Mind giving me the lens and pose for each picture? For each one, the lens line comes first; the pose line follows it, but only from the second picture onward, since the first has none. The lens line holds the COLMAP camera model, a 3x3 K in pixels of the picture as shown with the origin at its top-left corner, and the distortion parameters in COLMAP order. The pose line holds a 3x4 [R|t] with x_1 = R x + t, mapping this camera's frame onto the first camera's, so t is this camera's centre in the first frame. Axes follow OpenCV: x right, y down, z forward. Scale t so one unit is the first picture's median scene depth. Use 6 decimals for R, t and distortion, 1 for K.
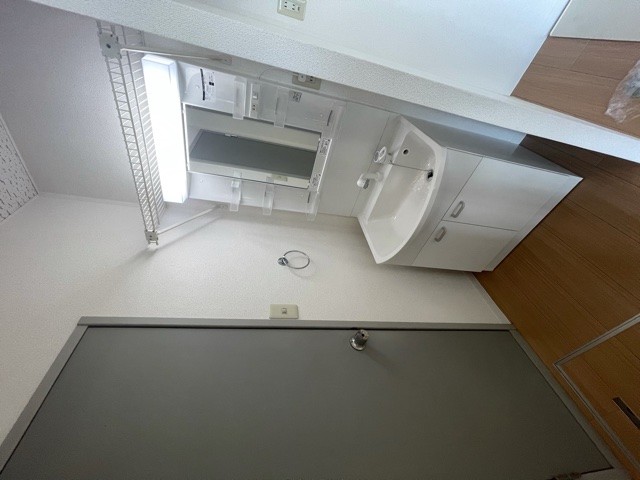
lens RADIAL K [[256.7, 0, 320.3], [0, 256.7, 242.3], [0, 0, 1]] dist [-0.001394, -0.000510]
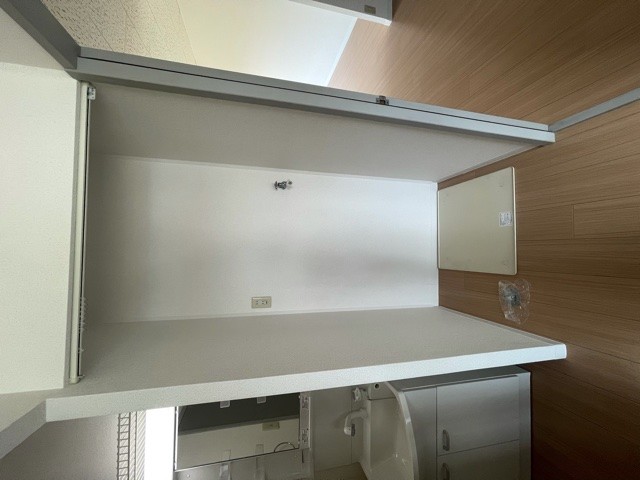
lens RADIAL K [[256.7, 0, 319.1], [0, 256.7, 239.2], [0, 0, 1]] dist [-0.001394, -0.000510]
pose [[0.967663, -0.227654, 0.108640, 0.110672], [0.242681, 0.722712, -0.647142, -0.147646], [0.068809, 0.652580, 0.754589, -0.274041]]
